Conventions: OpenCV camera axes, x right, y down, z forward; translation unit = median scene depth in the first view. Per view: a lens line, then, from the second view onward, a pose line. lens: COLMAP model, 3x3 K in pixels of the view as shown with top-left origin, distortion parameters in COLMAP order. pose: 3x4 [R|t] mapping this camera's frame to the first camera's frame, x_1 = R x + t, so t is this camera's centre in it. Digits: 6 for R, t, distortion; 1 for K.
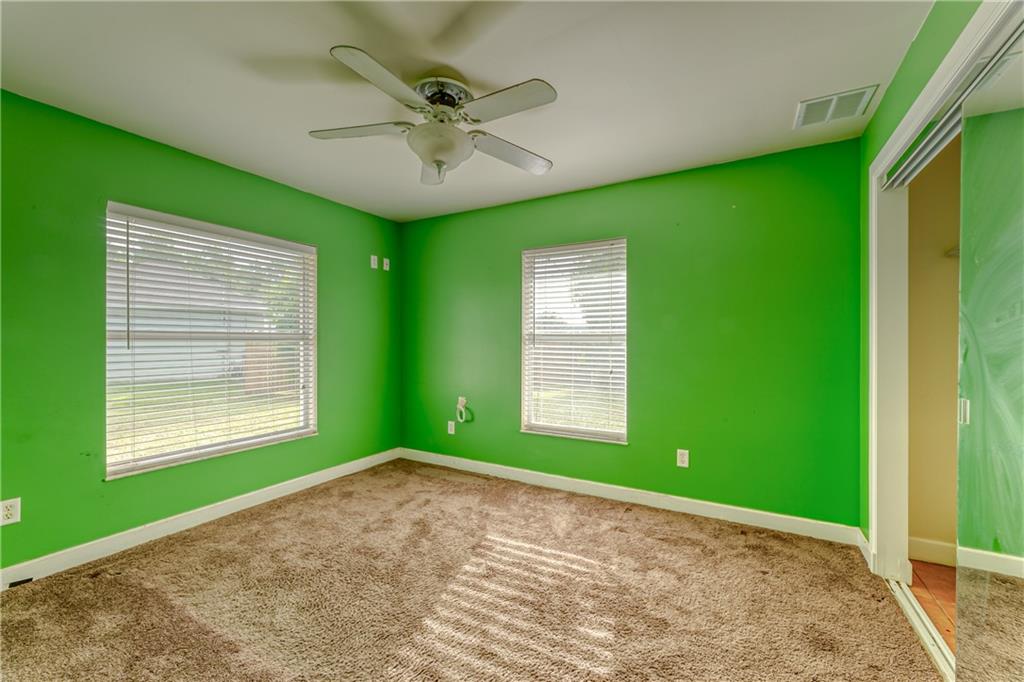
lens RADIAL K [[415.2, 0, 513.5], [0, 415.2, 343.3], [0, 0, 1]] dist [0.001985, 0.000071]
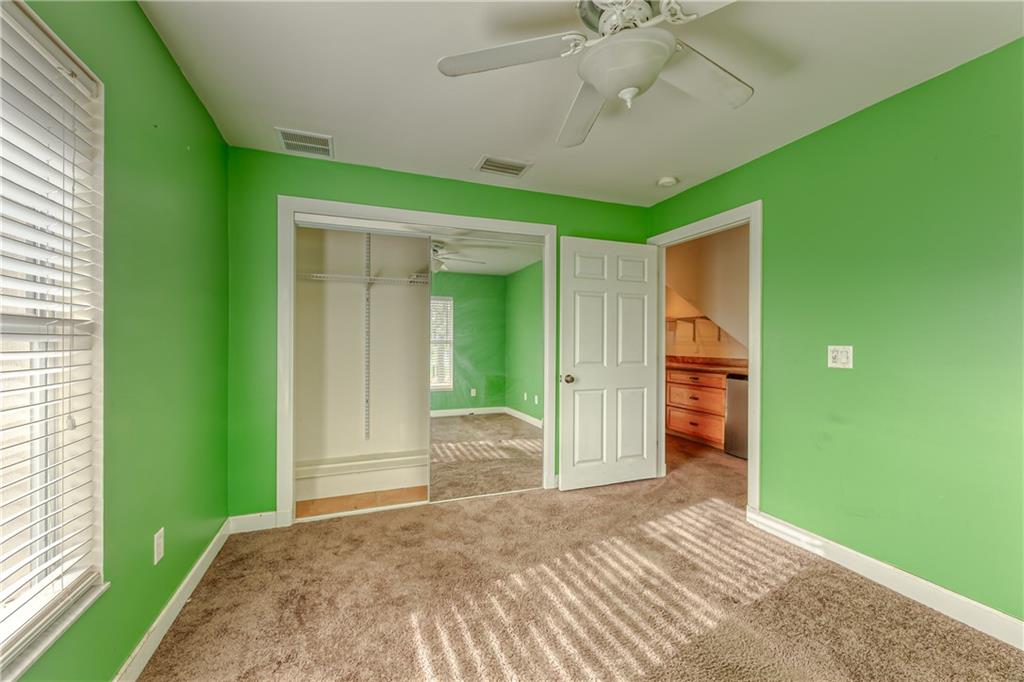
lens RADIAL K [[415.2, 0, 510.5], [0, 415.2, 342.5], [0, 0, 1]] dist [0.001985, 0.000071]
pose [[-0.780190, -0.002334, 0.625538, -0.456933], [-0.001484, 0.999997, 0.001880, -0.002937], [-0.625540, 0.000538, -0.780192, 1.663885]]
